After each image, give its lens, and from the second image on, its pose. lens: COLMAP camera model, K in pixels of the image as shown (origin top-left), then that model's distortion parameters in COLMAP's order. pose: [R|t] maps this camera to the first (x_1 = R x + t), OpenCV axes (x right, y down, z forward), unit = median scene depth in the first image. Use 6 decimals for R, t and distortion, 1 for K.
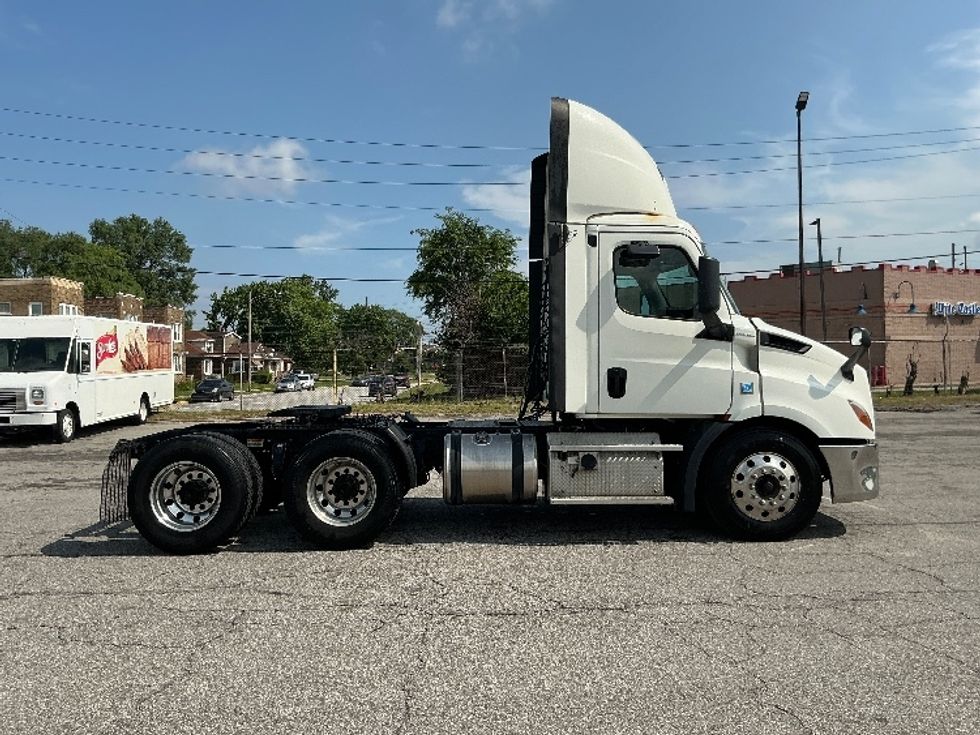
lens RADIAL K [[816.0, 0, 488.0], [0, 816.0, 359.3], [0, 0, 1]] dist [0.048112, -0.100814]
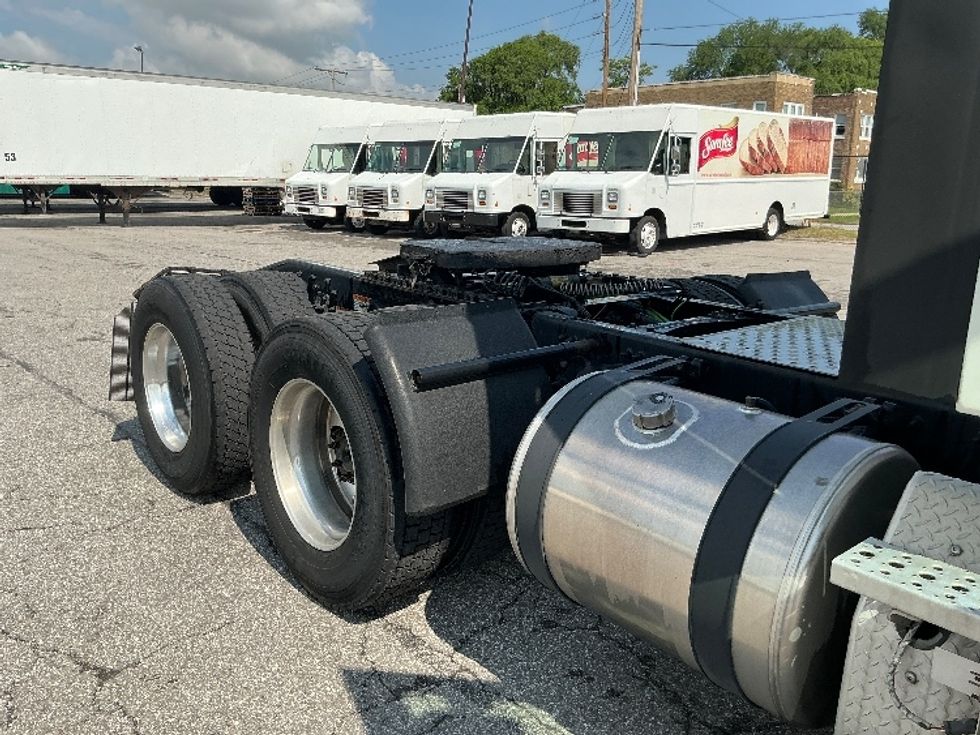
lens RADIAL K [[816.0, 0, 495.5], [0, 816.0, 369.8], [0, 0, 1]] dist [0.048112, -0.100814]
pose [[0.645054, 0.202863, -0.736717, 0.050533], [-0.021356, 0.968526, 0.247995, 0.006308], [0.763839, -0.144237, 0.629084, 0.286534]]
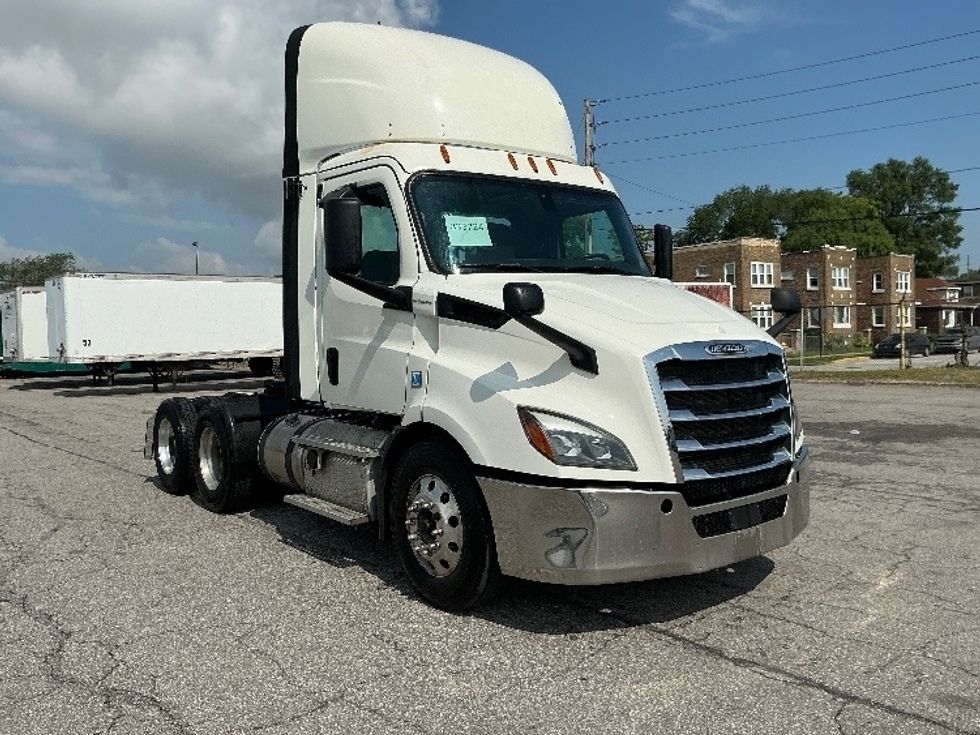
lens RADIAL K [[816.0, 0, 491.3], [0, 816.0, 370.2], [0, 0, 1]] dist [0.048112, -0.100814]
pose [[0.603790, 0.032669, -0.796474, 0.314637], [0.025856, 0.997832, 0.060529, -0.004328], [0.796724, -0.057140, 0.601636, 0.223428]]
